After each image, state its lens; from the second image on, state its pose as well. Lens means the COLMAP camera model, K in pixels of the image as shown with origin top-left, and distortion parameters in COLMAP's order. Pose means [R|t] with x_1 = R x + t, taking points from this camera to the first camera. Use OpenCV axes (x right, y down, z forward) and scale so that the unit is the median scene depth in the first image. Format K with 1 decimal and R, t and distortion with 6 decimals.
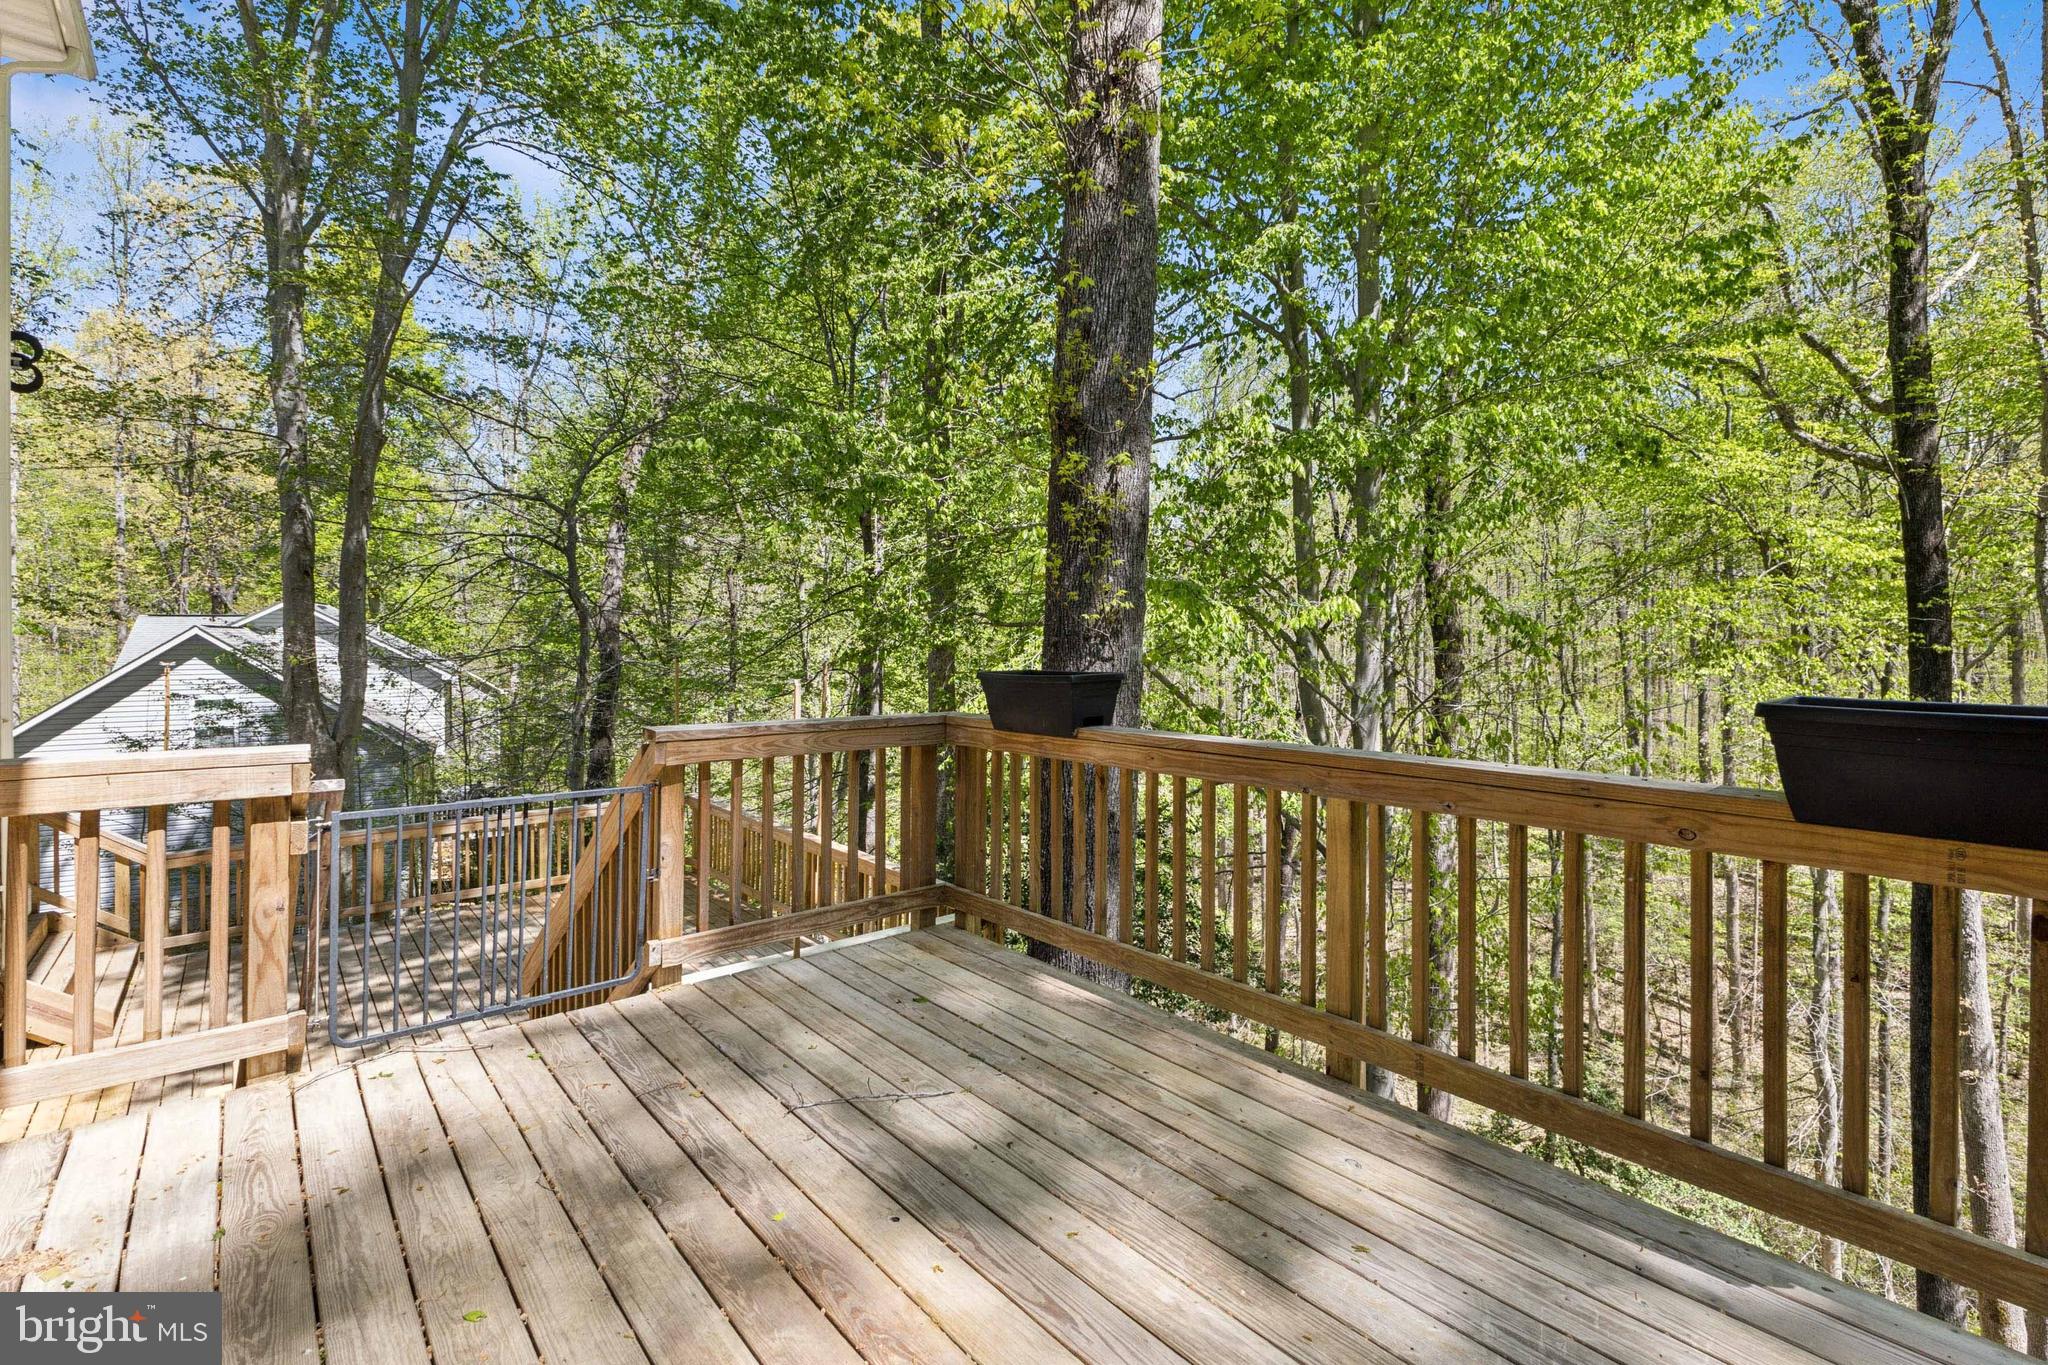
lens RADIAL K [[931.4, 0, 1021.0], [0, 931.4, 664.8], [0, 0, 1]] dist [0.012358, 0.000187]
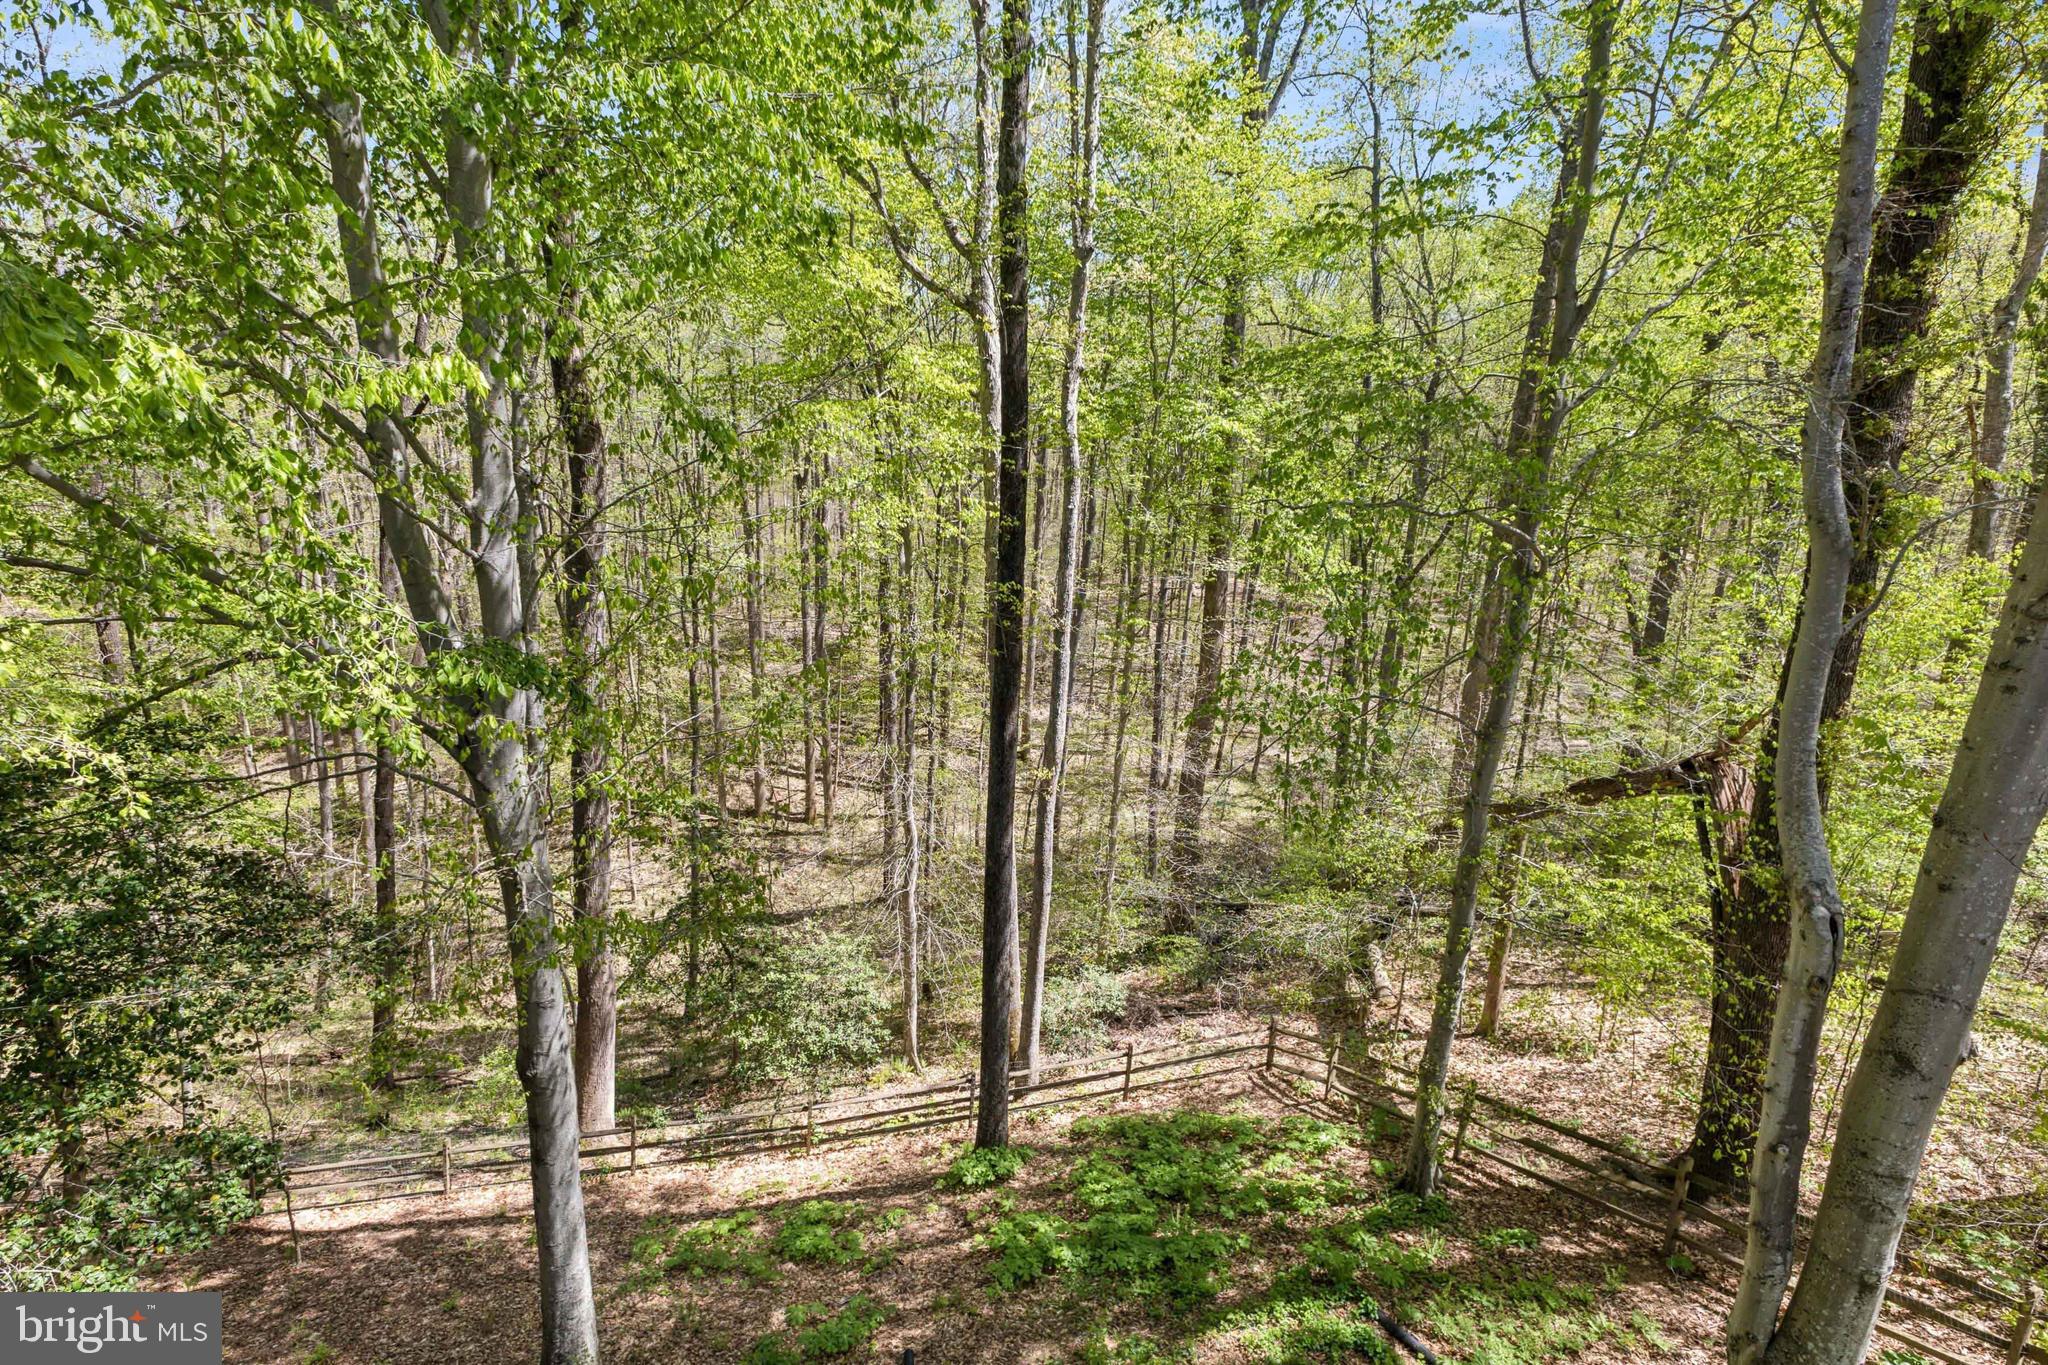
lens RADIAL K [[909.3, 0, 1022.4], [0, 909.3, 653.8], [0, 0, 1]] dist [0.012465, 0.000174]
pose [[0.629394, -0.122665, 0.767344, 0.104398], [-0.036231, 0.981757, 0.186659, -0.011784], [-0.776241, -0.145284, 0.613467, 0.327066]]
